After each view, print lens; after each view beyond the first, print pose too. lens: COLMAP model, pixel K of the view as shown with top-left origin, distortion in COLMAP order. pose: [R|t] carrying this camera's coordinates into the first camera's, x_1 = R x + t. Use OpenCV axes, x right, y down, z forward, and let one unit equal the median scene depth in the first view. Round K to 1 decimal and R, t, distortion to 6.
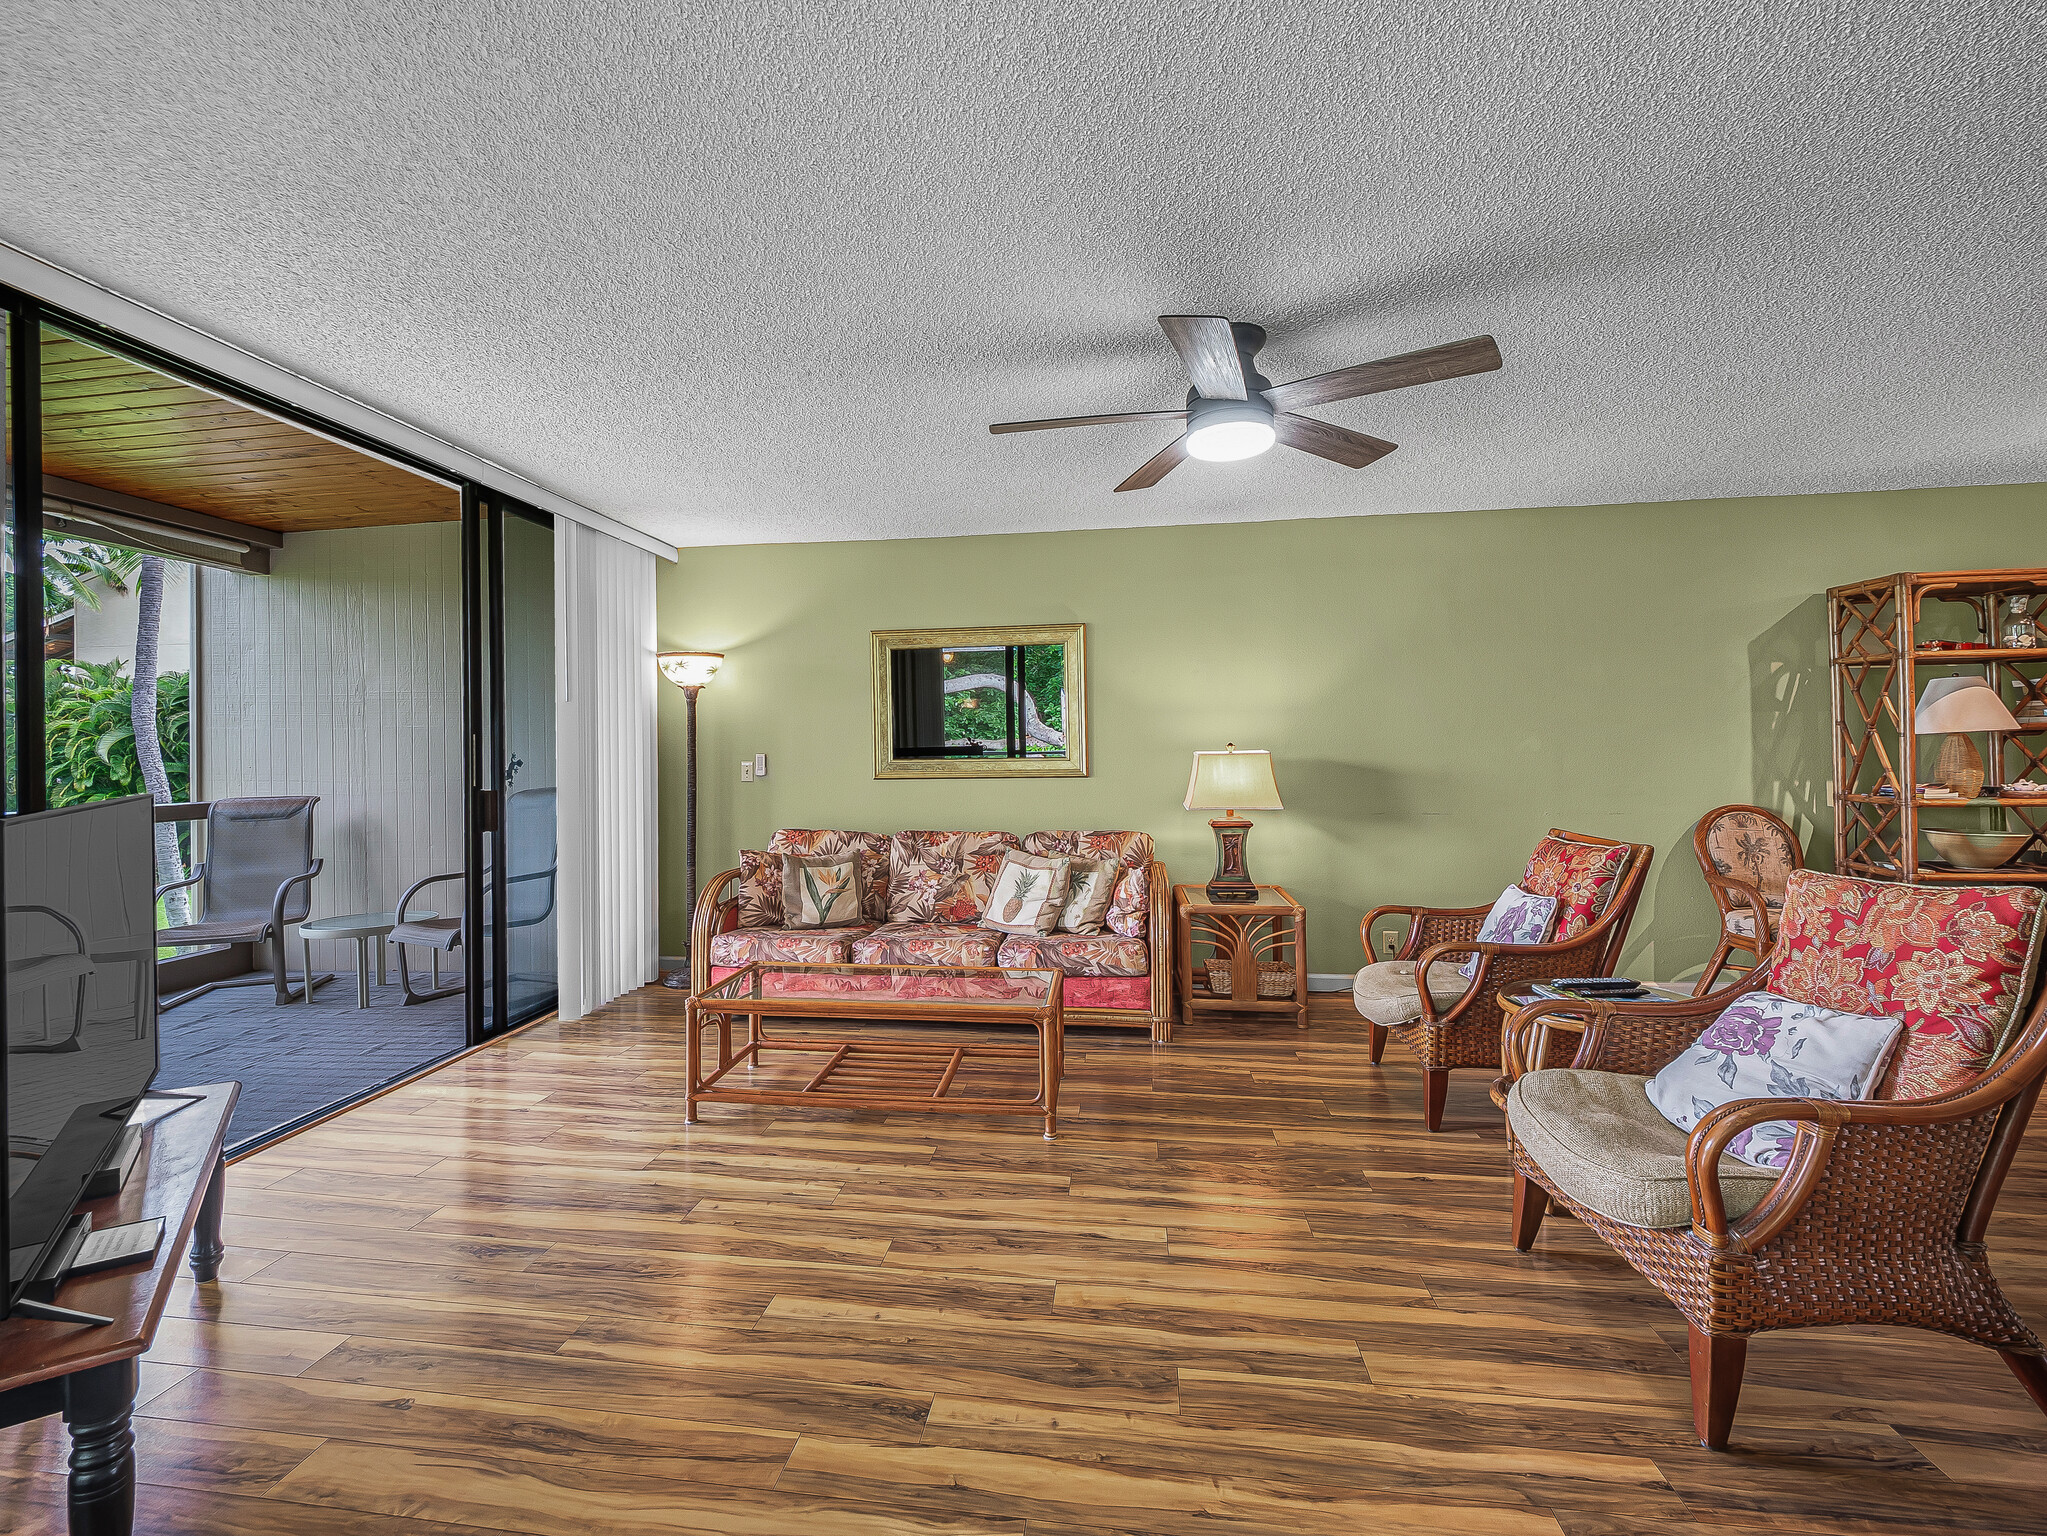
lens RADIAL K [[904.8, 0, 1034.9], [0, 904.8, 738.0], [0, 0, 1]] dist [0.001706, -0.001644]
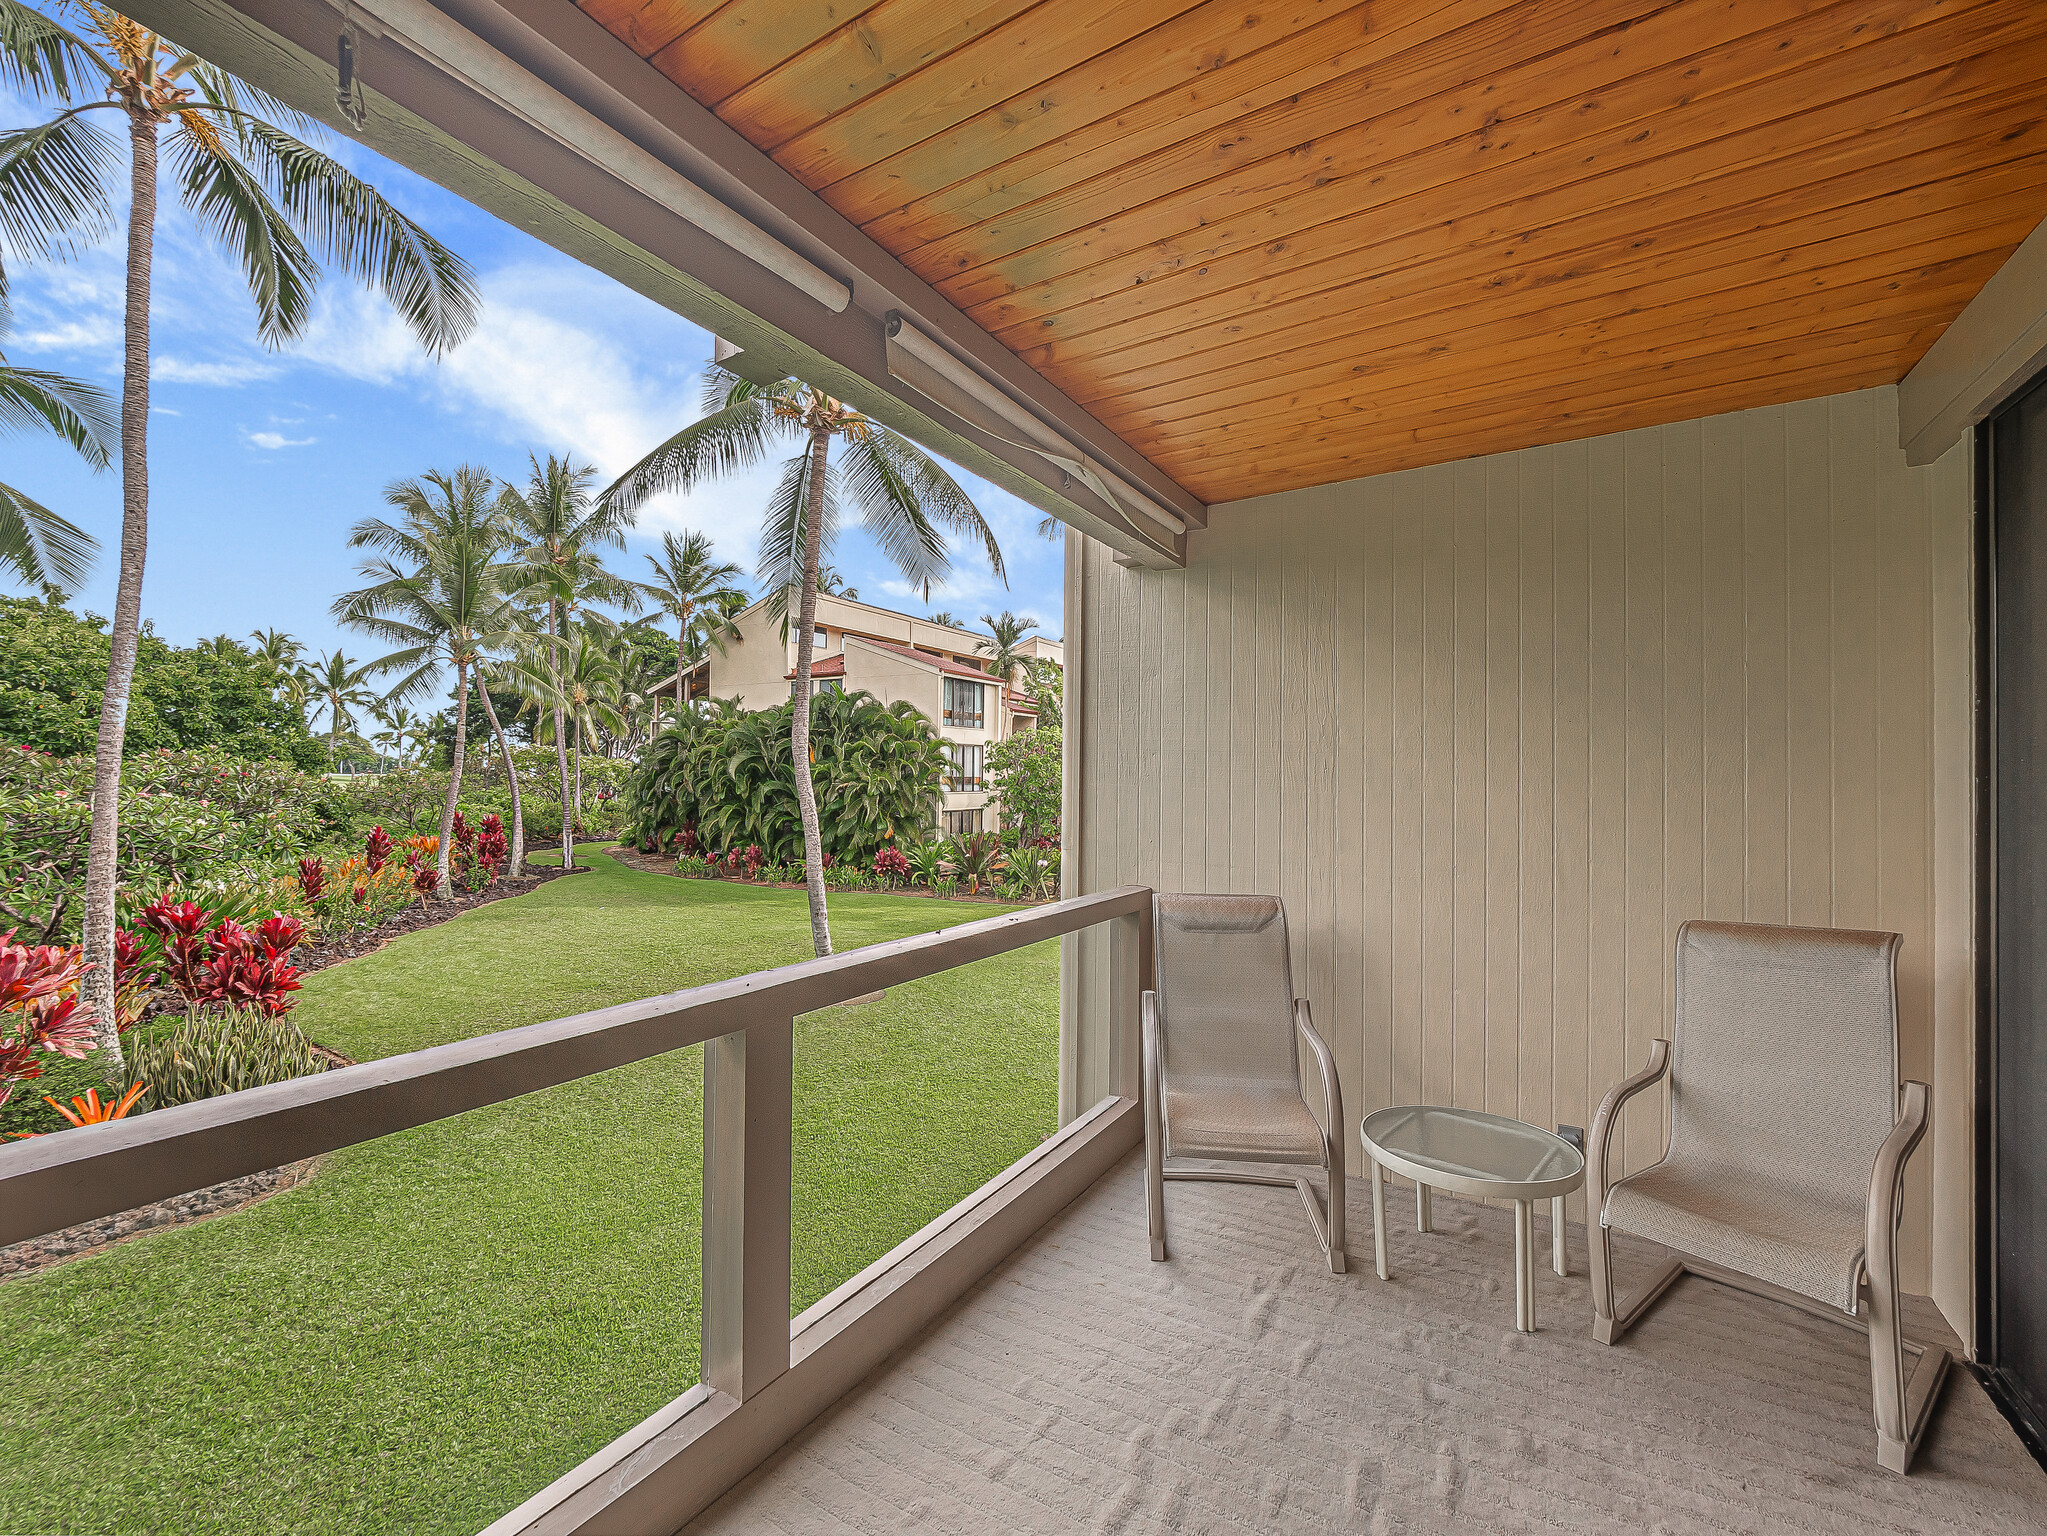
lens RADIAL K [[904.8, 0, 1016.9], [0, 904.8, 762.4], [0, 0, 1]] dist [0.001706, -0.001644]
pose [[0.896886, 0.020902, -0.441767, -0.649239], [-0.022990, 0.999735, 0.000628, -0.027795], [0.441663, 0.009593, 0.897130, 0.316281]]
